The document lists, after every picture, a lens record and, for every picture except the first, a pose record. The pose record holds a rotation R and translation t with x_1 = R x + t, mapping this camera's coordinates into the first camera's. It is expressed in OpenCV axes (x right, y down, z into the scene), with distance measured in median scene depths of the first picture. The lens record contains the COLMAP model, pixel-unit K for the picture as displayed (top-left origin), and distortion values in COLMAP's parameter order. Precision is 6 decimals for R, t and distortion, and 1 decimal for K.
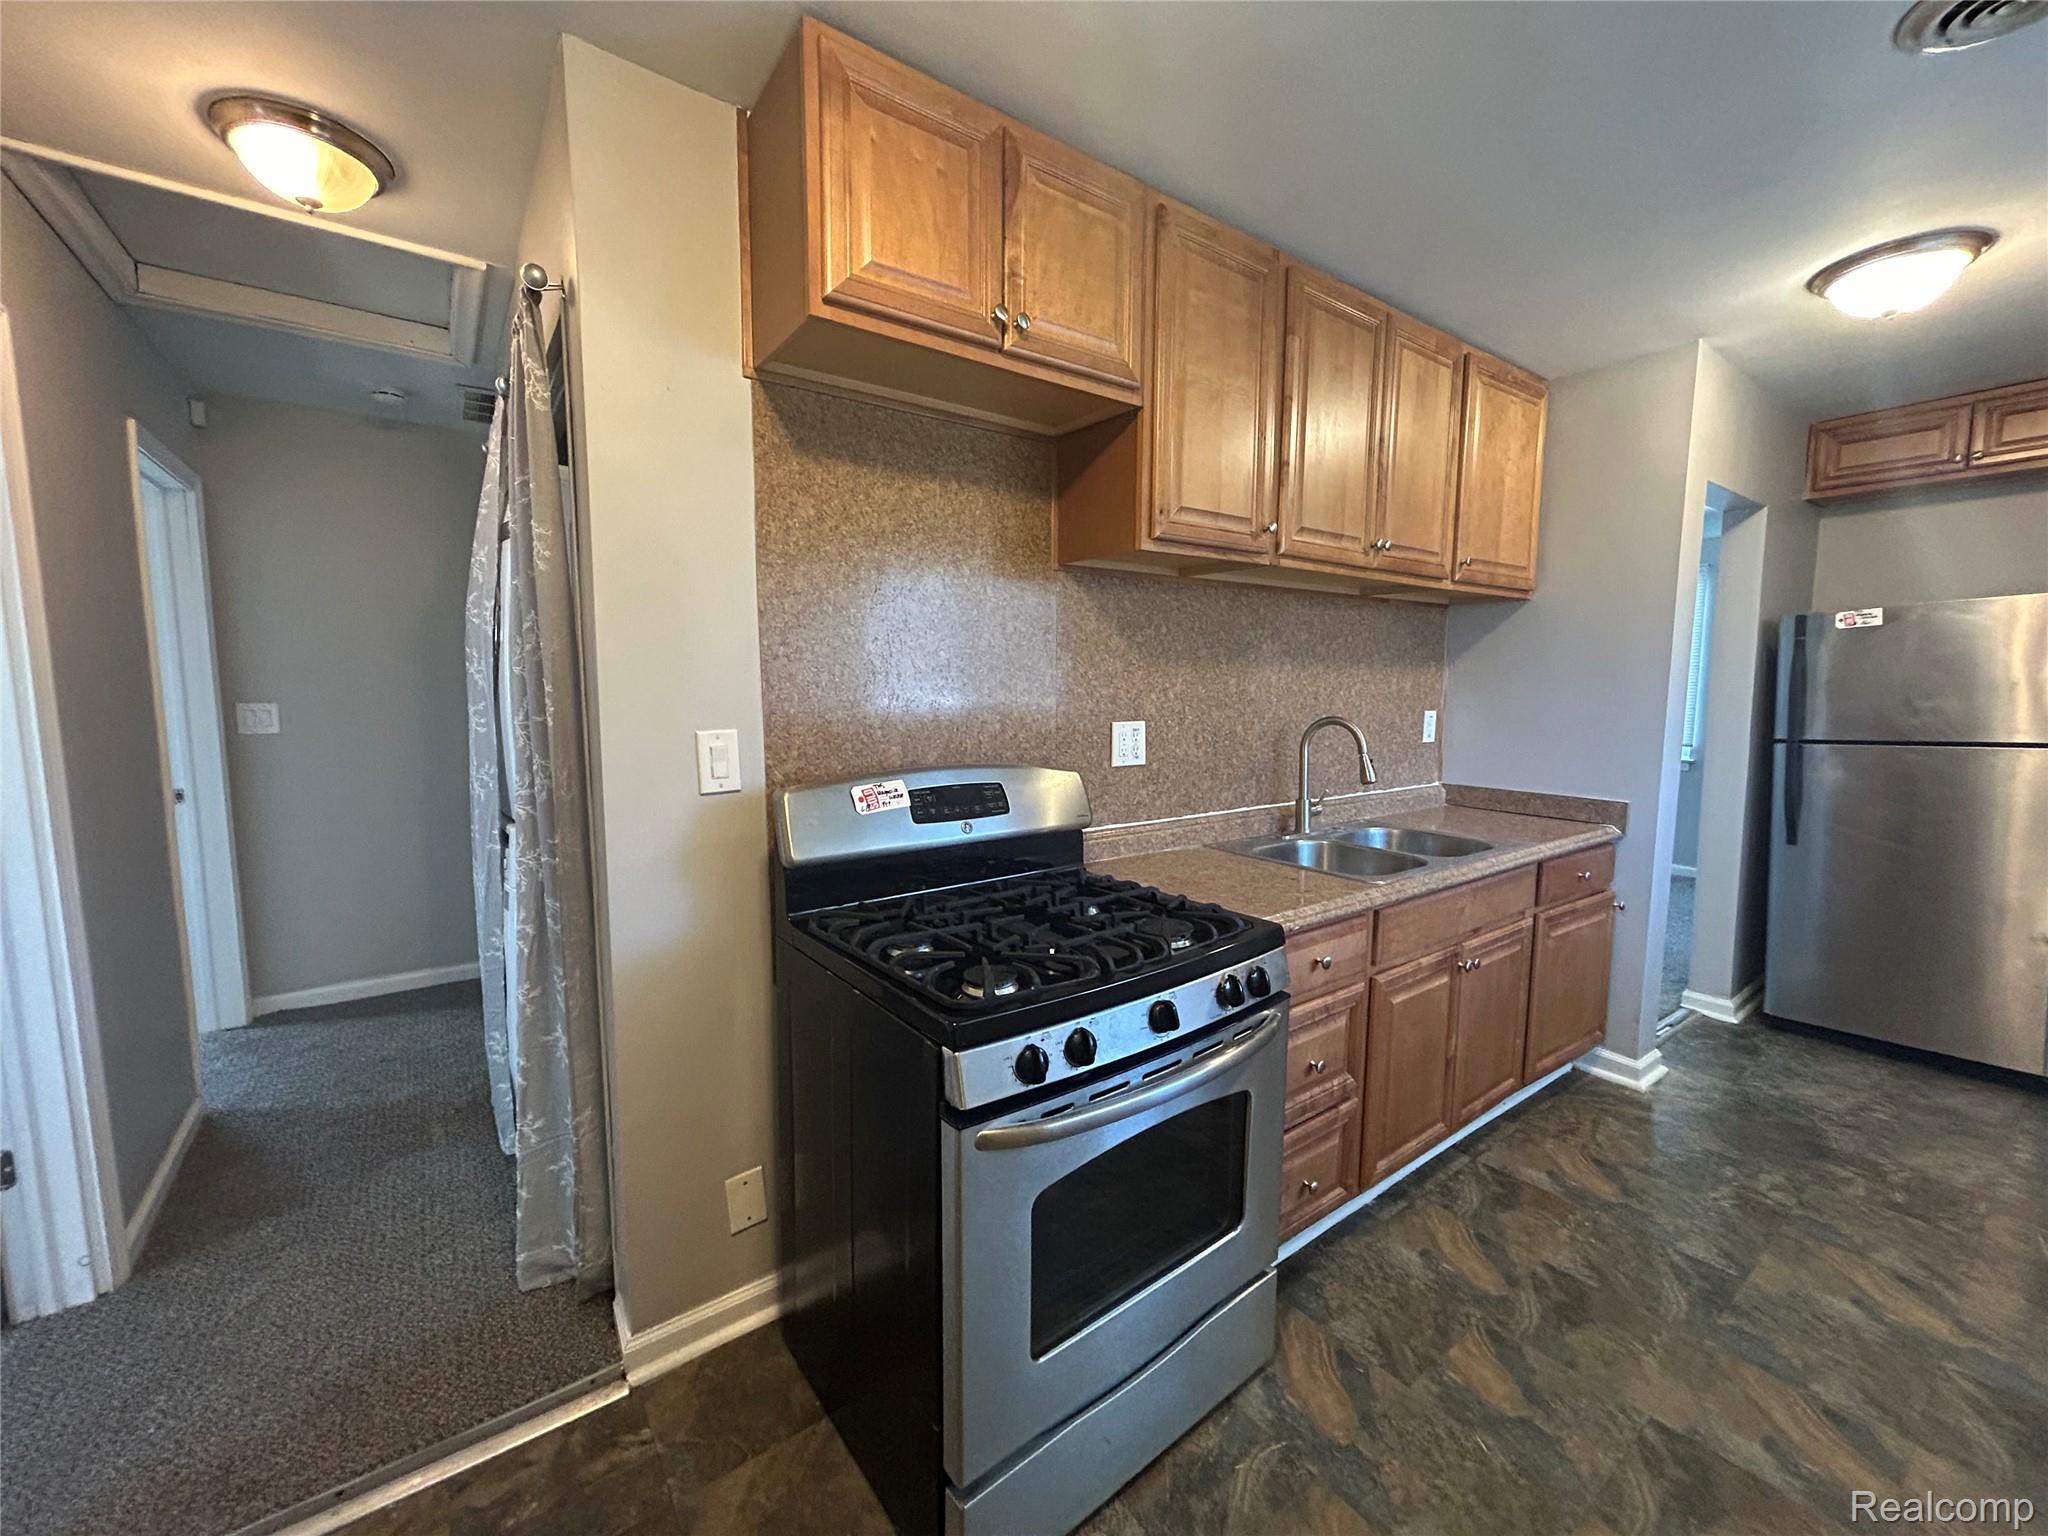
lens RADIAL K [[819.6, 0, 1025.4], [0, 819.6, 766.7], [0, 0, 1]] dist [-0.001159, 0.000407]
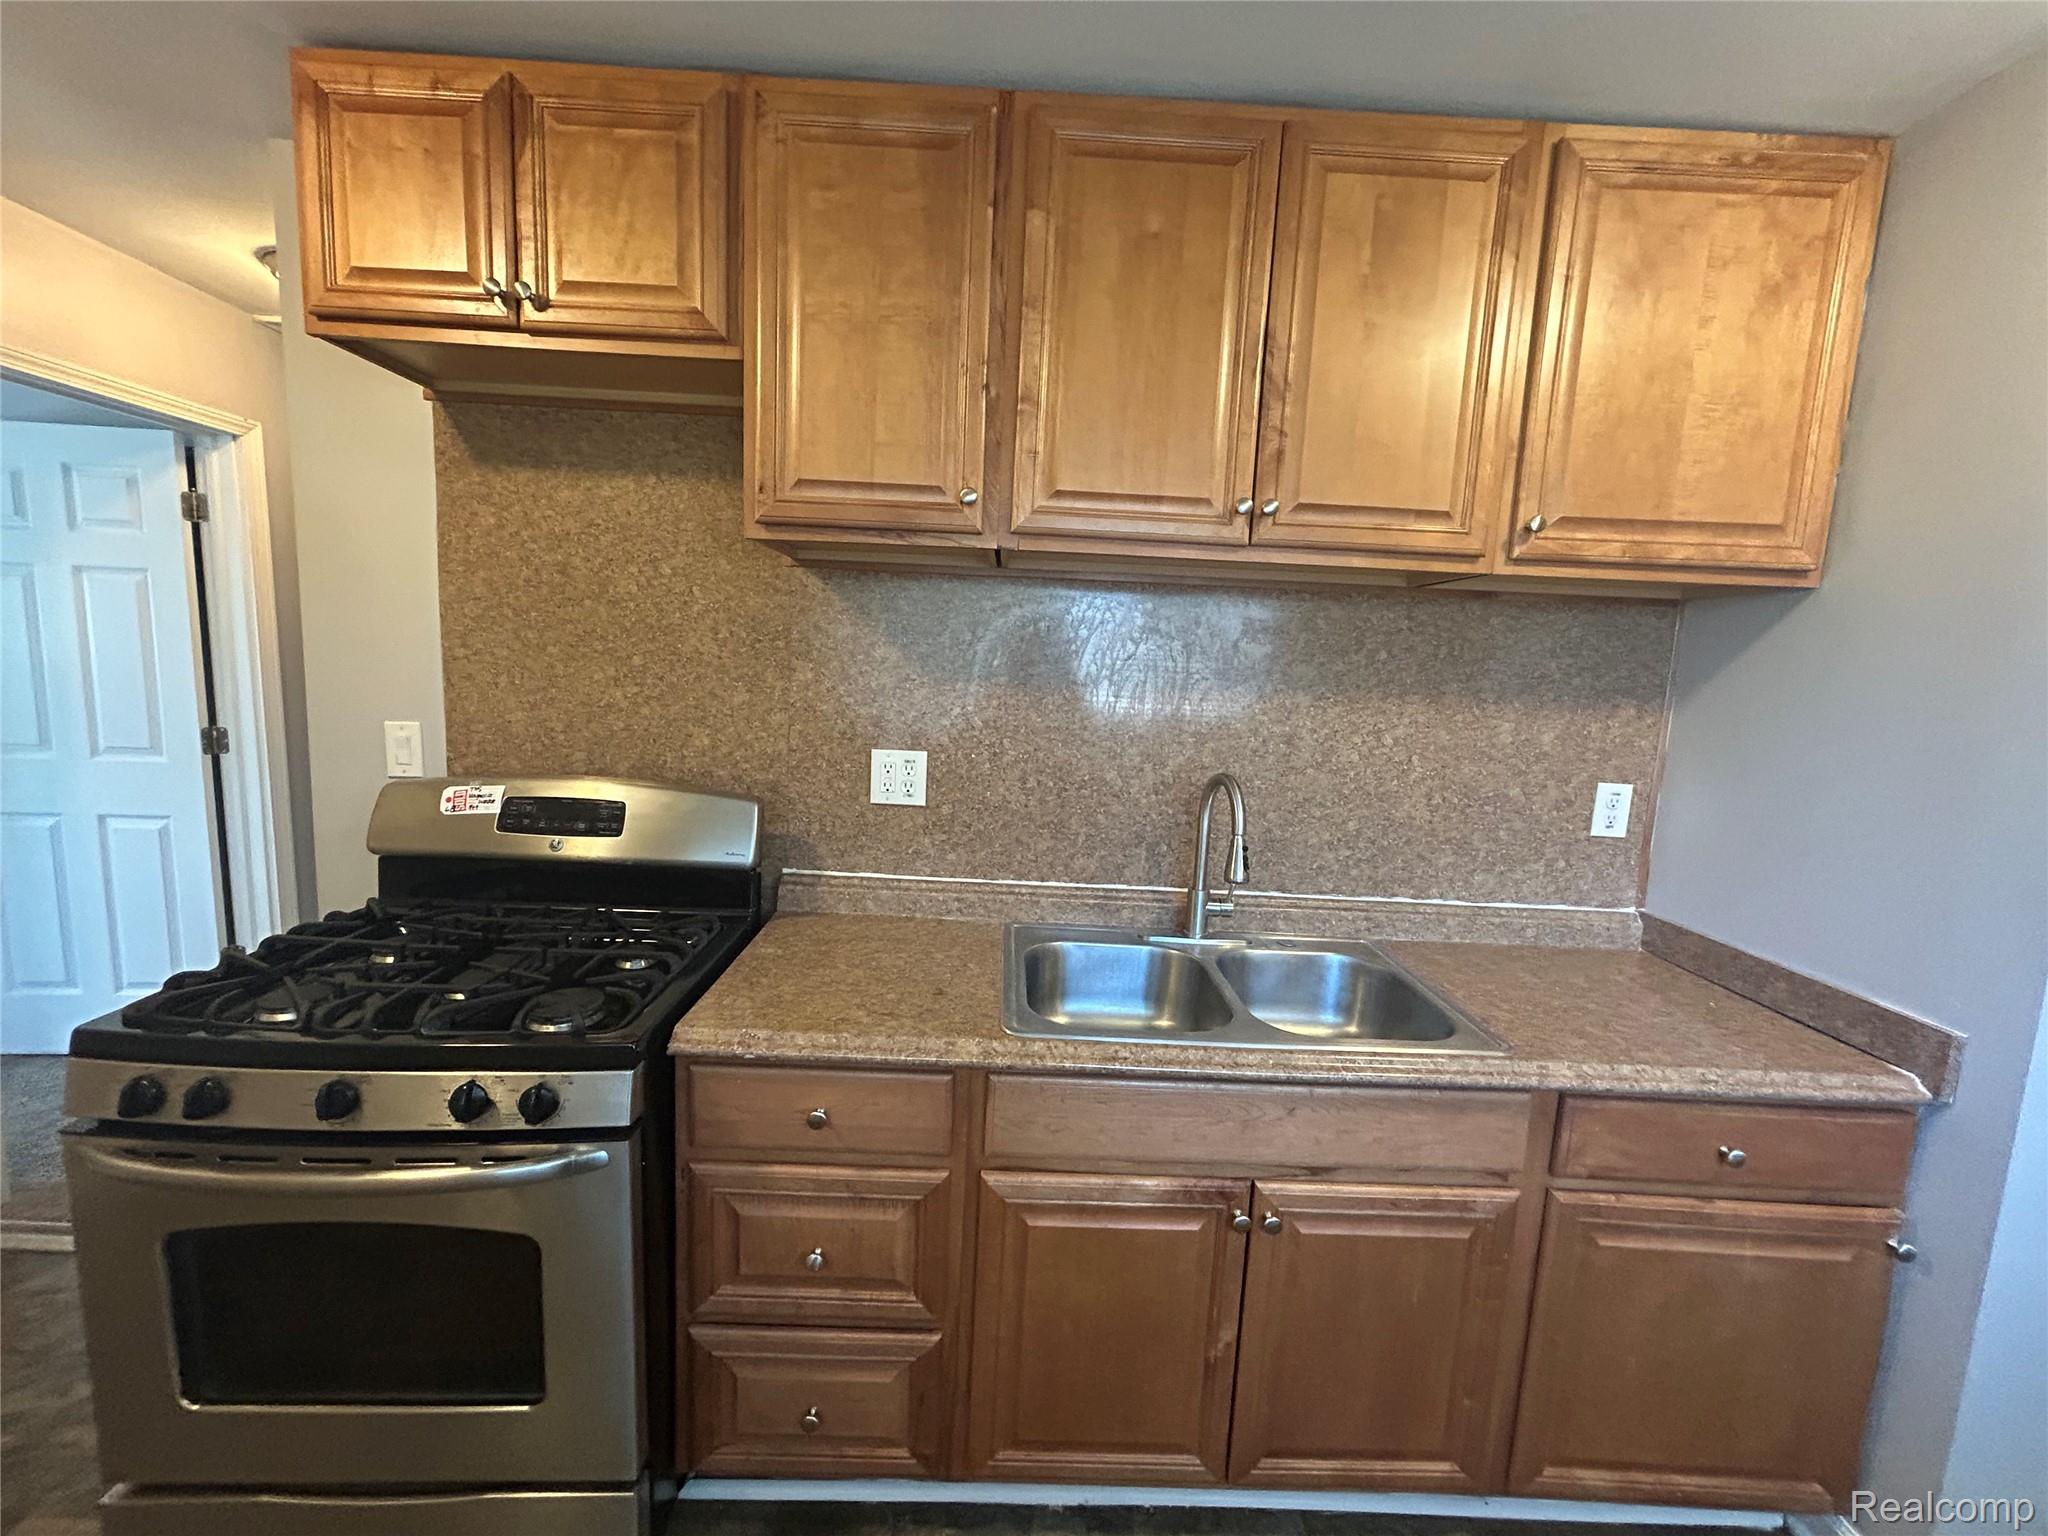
lens RADIAL K [[819.6, 0, 1025.4], [0, 819.6, 766.7], [0, 0, 1]] dist [-0.001159, 0.000407]
pose [[0.813575, 0.107032, -0.571525, 0.803468], [-0.105147, 0.993789, 0.036432, -0.094897], [0.571874, 0.030454, 0.819776, 0.476427]]
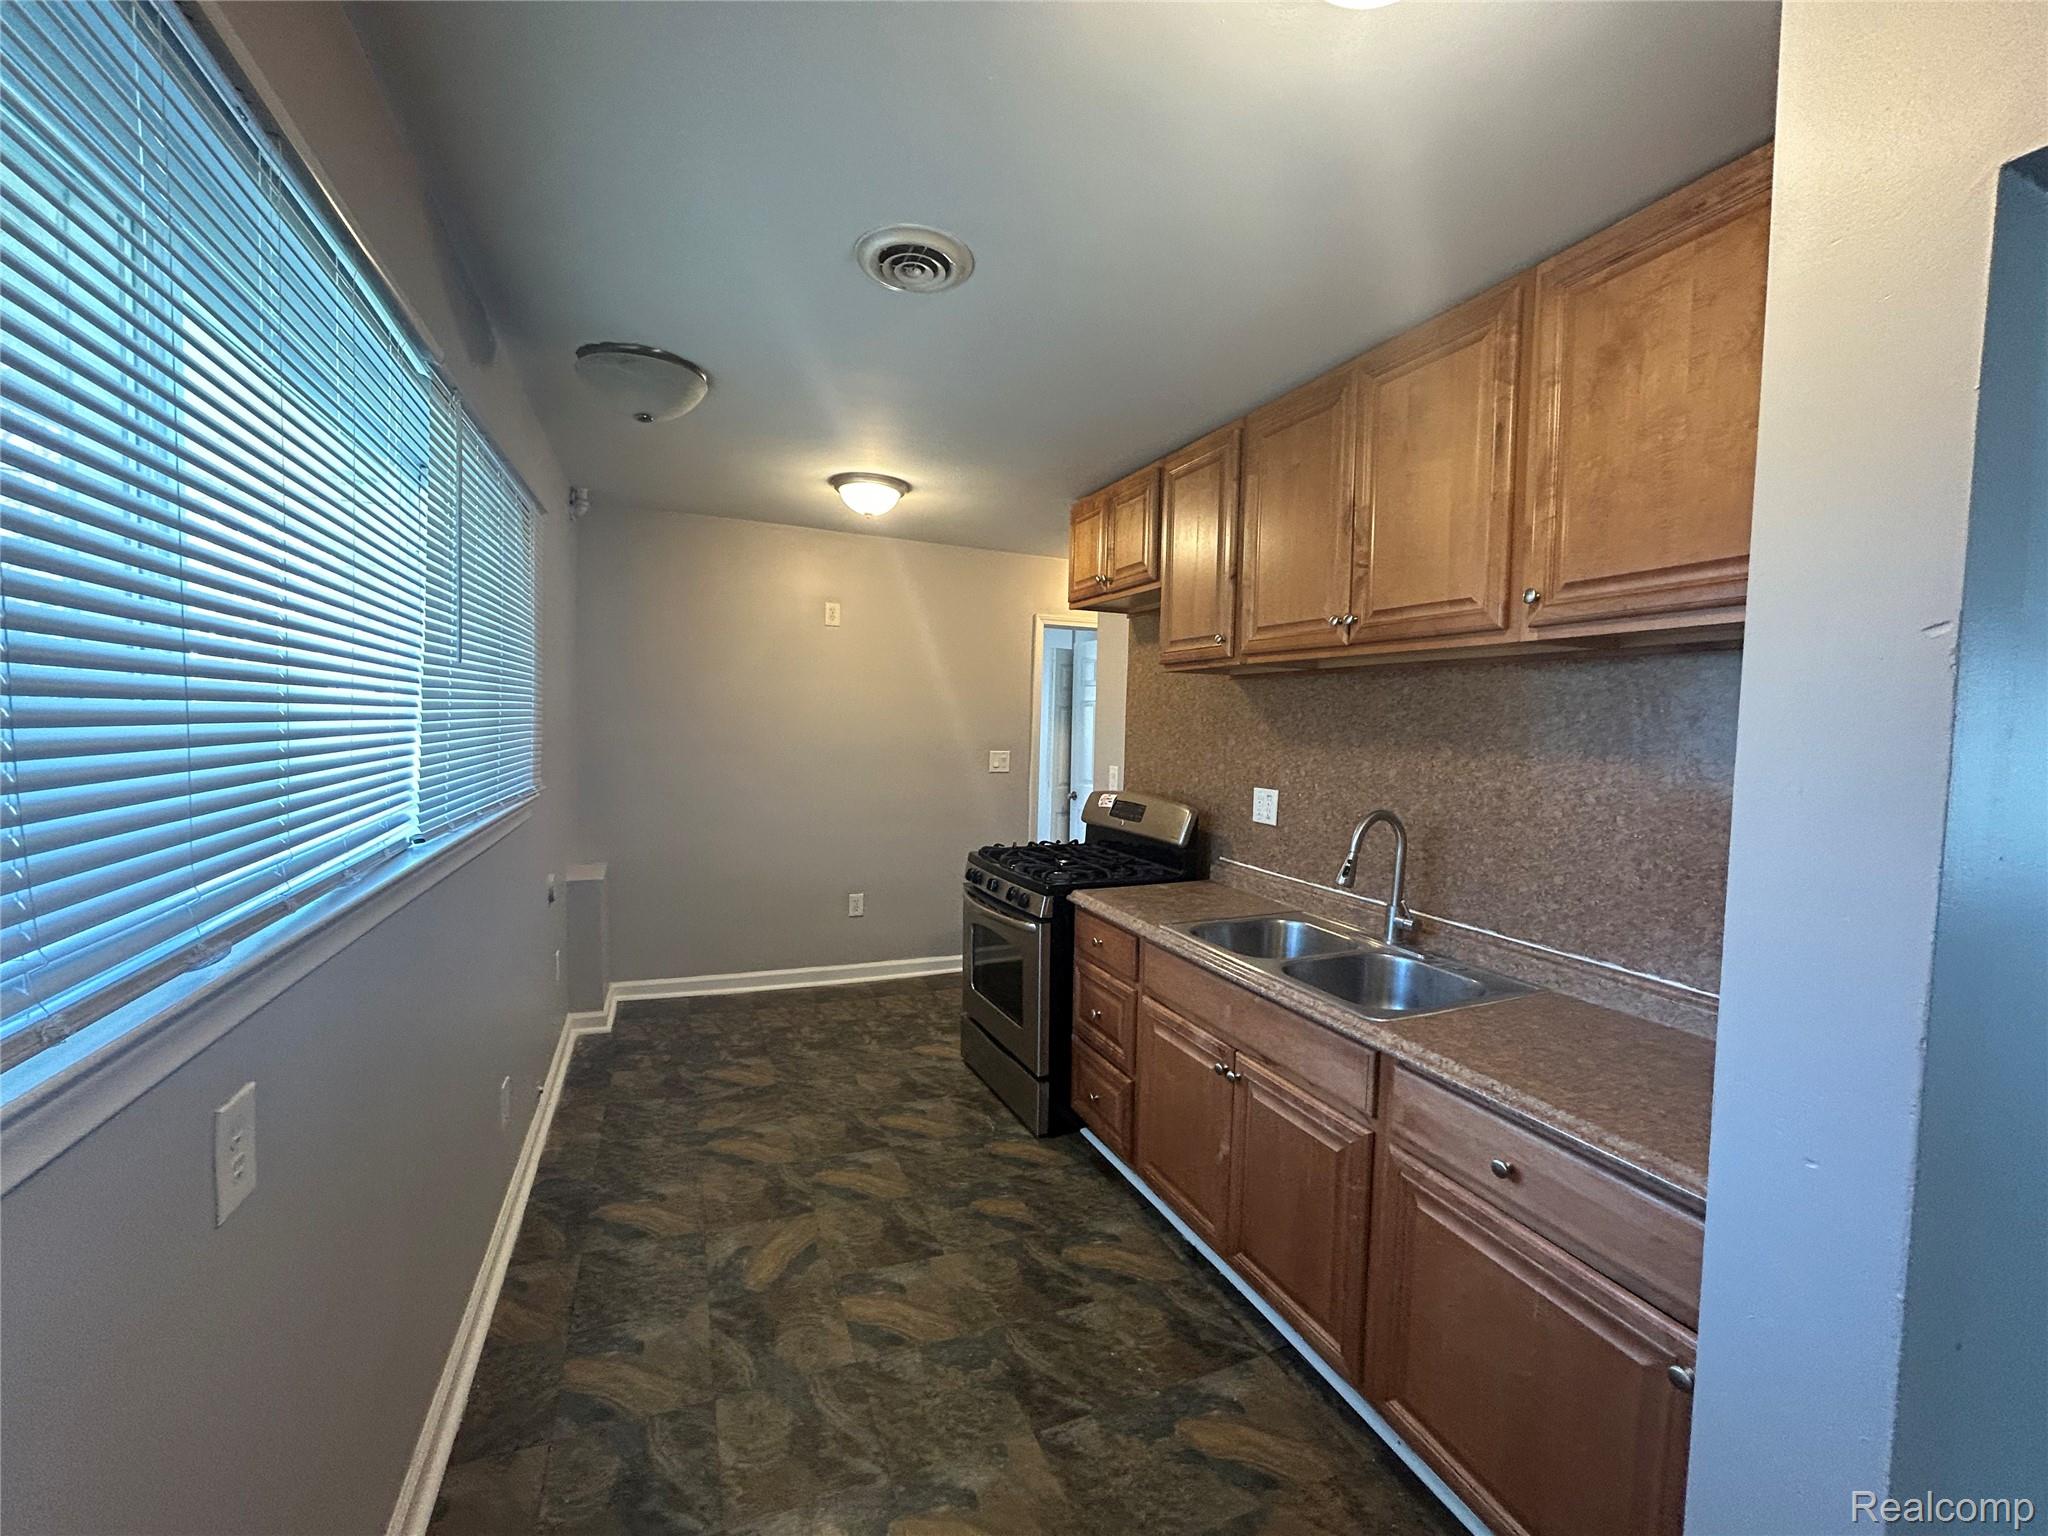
lens RADIAL K [[819.6, 0, 1025.4], [0, 819.6, 766.7], [0, 0, 1]] dist [-0.001159, 0.000407]
pose [[-0.224309, 0.046507, -0.973408, 1.682896], [-0.128391, 0.988743, 0.076826, -0.161297], [0.966023, 0.142210, -0.215813, 1.057511]]
